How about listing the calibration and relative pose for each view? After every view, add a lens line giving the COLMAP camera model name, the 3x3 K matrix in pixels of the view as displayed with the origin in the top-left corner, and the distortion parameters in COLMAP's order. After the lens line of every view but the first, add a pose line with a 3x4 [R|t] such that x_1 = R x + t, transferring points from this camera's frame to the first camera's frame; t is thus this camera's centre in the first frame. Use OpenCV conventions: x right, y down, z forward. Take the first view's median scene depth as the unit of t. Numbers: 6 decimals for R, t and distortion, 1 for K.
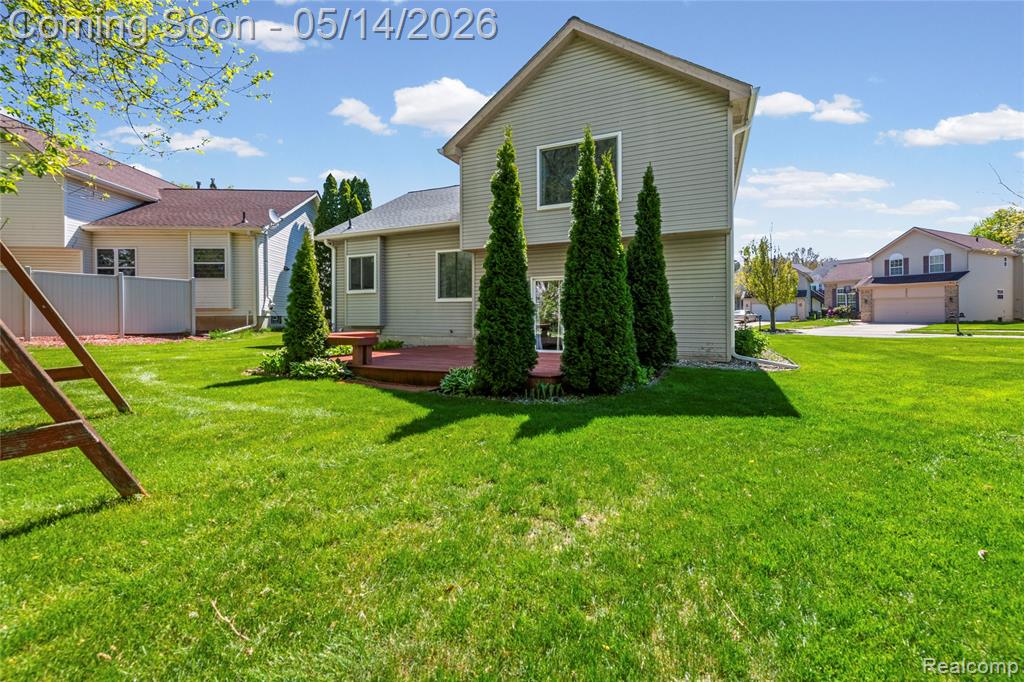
lens RADIAL K [[411.5, 0, 515.1], [0, 411.5, 319.0], [0, 0, 1]] dist [0.013820, -0.002478]
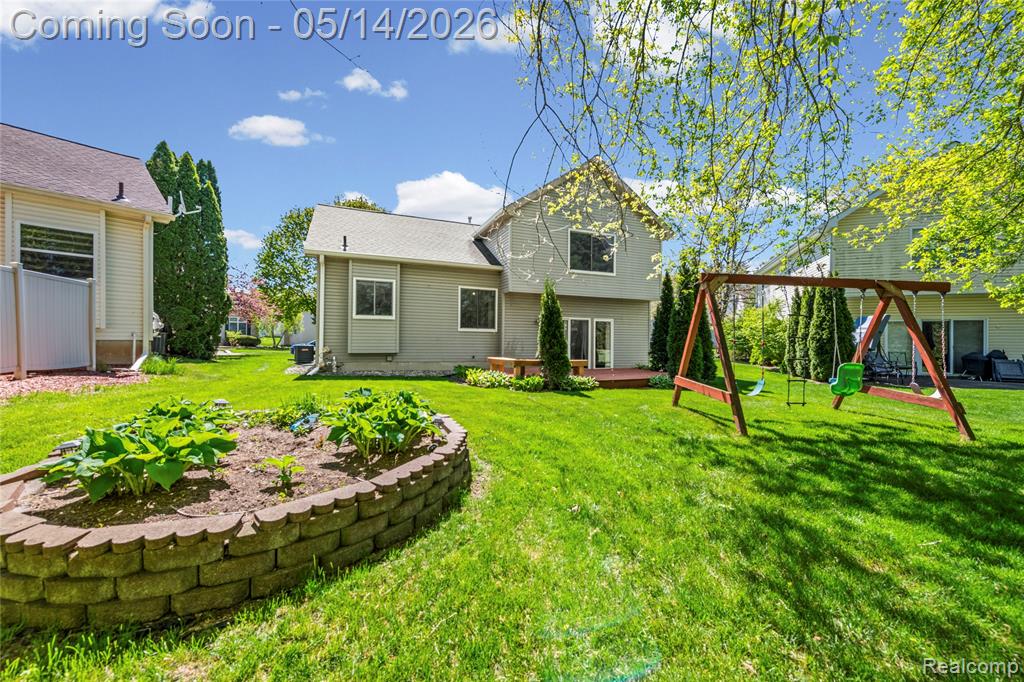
lens RADIAL K [[411.5, 0, 519.2], [0, 411.5, 342.1], [0, 0, 1]] dist [0.013820, -0.002478]
pose [[0.679382, 0.012103, 0.733685, -0.858377], [-0.002980, 0.999901, -0.013734, 0.003018], [-0.733778, 0.007144, 0.679351, 0.108494]]
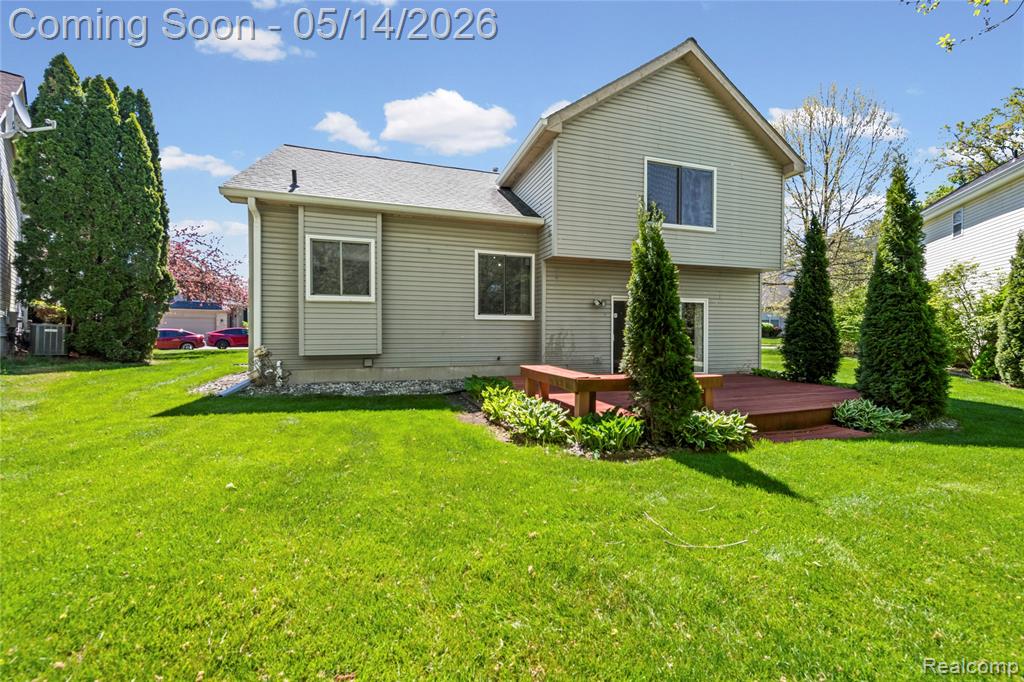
lens RADIAL K [[411.5, 0, 519.2], [0, 411.5, 341.1], [0, 0, 1]] dist [0.013820, -0.002478]
pose [[0.735077, -0.011486, 0.677886, -0.601619], [0.003218, 0.999904, 0.013452, -0.011866], [-0.677976, -0.007707, 0.735044, 0.385252]]
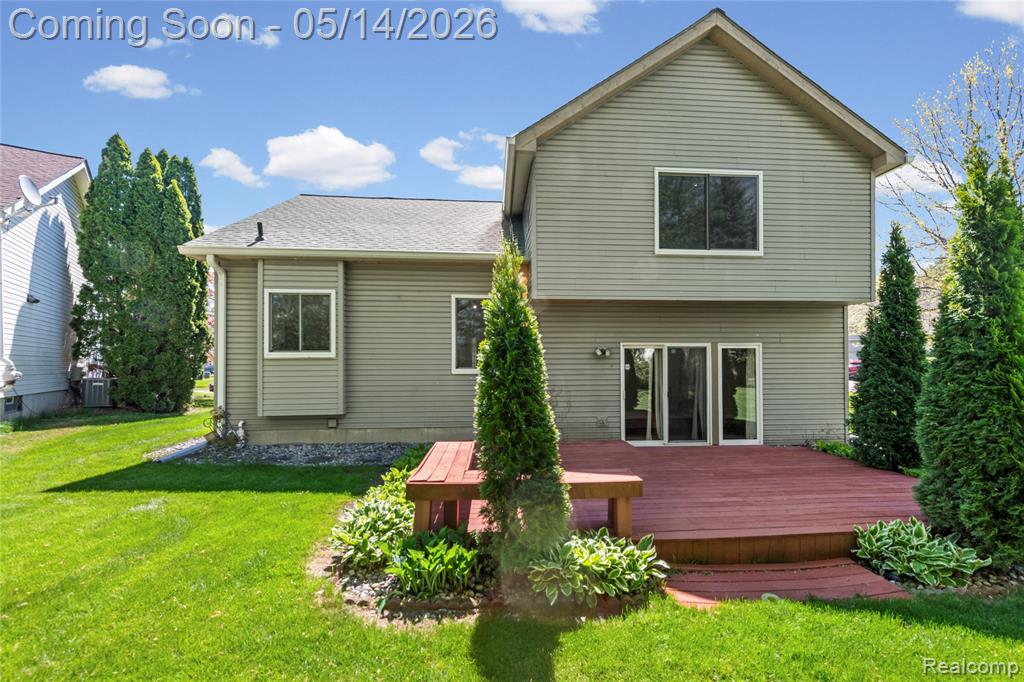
lens RADIAL K [[438.9, 0, 523.4], [0, 438.9, 367.9], [0, 0, 1]] dist [0.010010, -0.000455]
pose [[0.871556, -0.002792, 0.490289, -0.408571], [0.006701, 0.999958, -0.006217, -0.044054], [-0.490251, 0.008704, 0.871538, 0.331907]]
